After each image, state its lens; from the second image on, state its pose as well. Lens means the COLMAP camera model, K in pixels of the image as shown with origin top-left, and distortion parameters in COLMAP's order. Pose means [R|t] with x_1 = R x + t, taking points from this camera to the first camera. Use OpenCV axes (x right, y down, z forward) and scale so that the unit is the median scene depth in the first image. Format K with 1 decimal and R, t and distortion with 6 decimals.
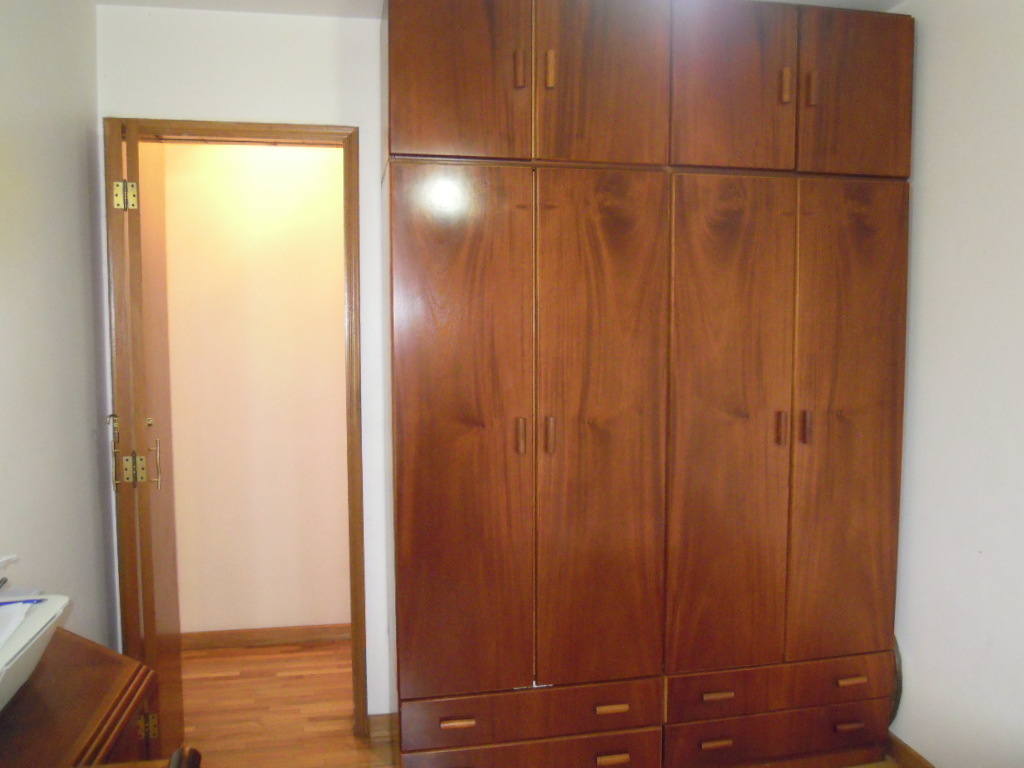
lens RADIAL K [[851.1, 0, 519.9], [0, 851.1, 383.3], [0, 0, 1]] dist [-0.045201, 0.021390]
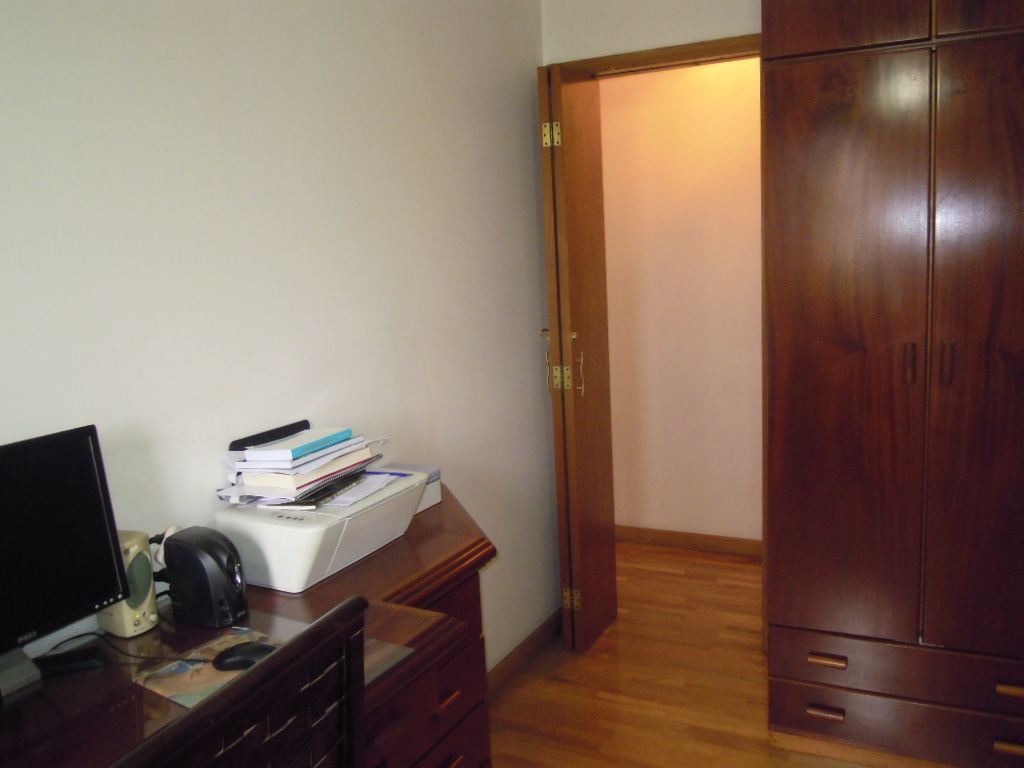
lens RADIAL K [[851.1, 0, 519.2], [0, 851.1, 379.8], [0, 0, 1]] dist [-0.045201, 0.021390]
pose [[0.787187, 0.057089, -0.614066, 0.187780], [0.002034, 0.995460, 0.095155, -0.004365], [0.616710, -0.076154, 0.783498, 0.054189]]
